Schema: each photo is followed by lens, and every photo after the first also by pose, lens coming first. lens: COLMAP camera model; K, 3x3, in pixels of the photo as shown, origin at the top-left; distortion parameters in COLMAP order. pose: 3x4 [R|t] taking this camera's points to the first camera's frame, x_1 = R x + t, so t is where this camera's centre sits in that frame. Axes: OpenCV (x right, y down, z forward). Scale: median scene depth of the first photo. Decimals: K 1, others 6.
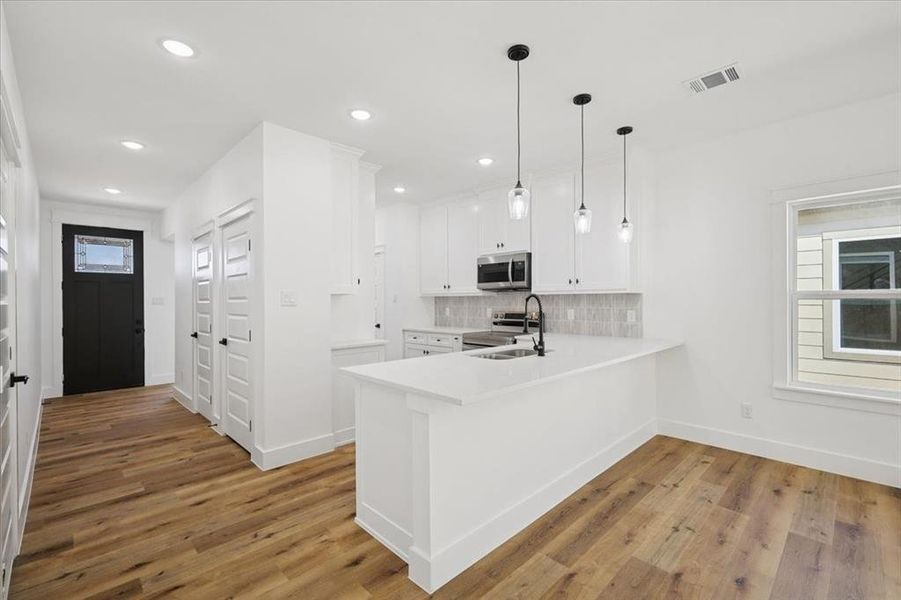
lens RADIAL K [[396.9, 0, 455.6], [0, 396.9, 299.8], [0, 0, 1]] dist [-0.000430, -0.000219]
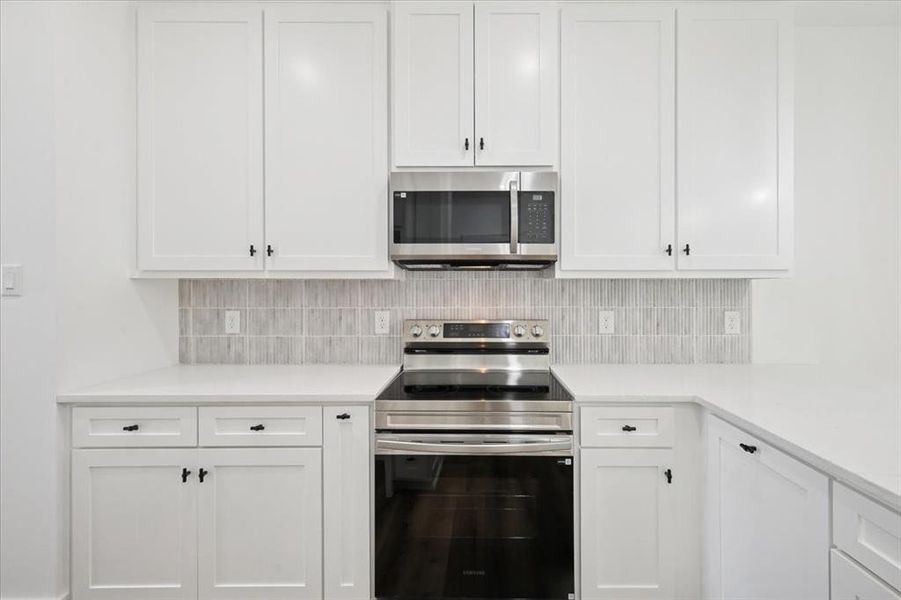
lens RADIAL K [[371.7, 0, 453.4], [0, 371.7, 293.1], [0, 0, 1]] dist [-0.000471, -0.000216]
pose [[0.708143, 0.003716, 0.706059, -0.153854], [-0.004371, 0.999990, -0.000879, 0.002959], [-0.706056, -0.002464, 0.708152, 0.804667]]
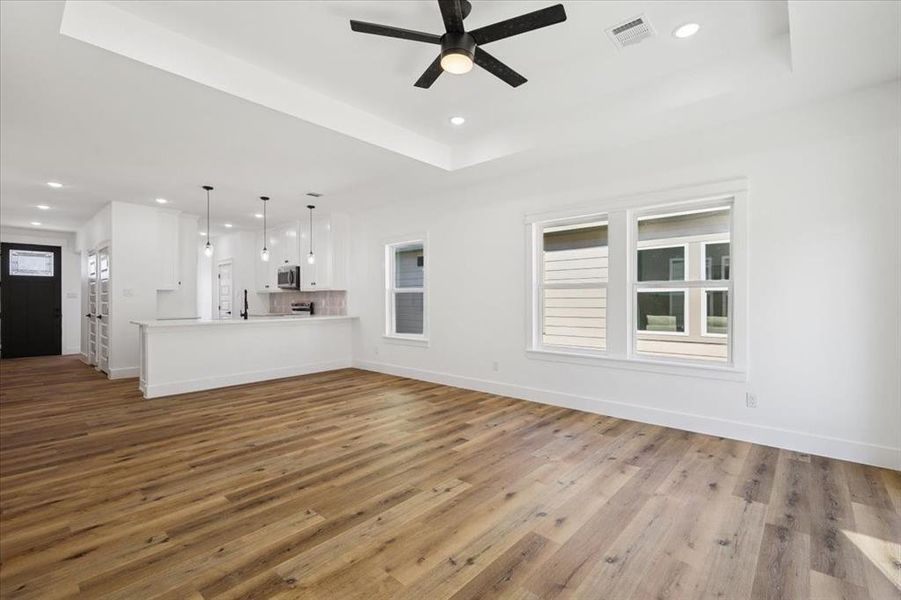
lens RADIAL K [[396.9, 0, 449.2], [0, 396.9, 300.2], [0, 0, 1]] dist [-0.000430, -0.000219]
pose [[0.997678, 0.003821, 0.067997, 0.703311], [-0.003680, 0.999991, -0.002200, 0.025768], [-0.068005, 0.001945, 0.997683, -0.717661]]
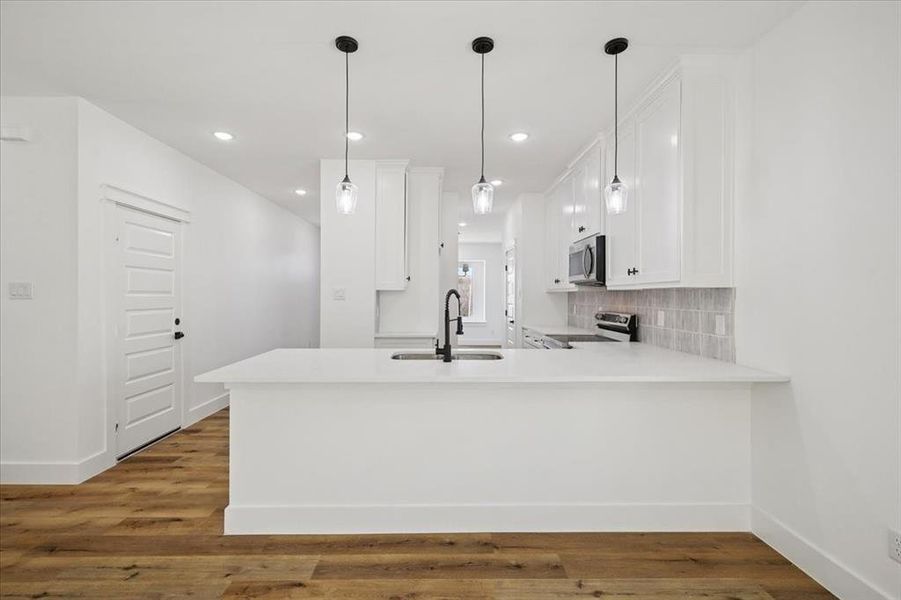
lens RADIAL K [[396.9, 0, 441.3], [0, 396.9, 297.3], [0, 0, 1]] dist [-0.000430, -0.000219]
pose [[0.715538, 0.010969, -0.698488, 0.495275], [-0.006458, 0.999938, 0.009087, -0.004121], [0.698544, -0.001991, 0.715564, 0.230267]]
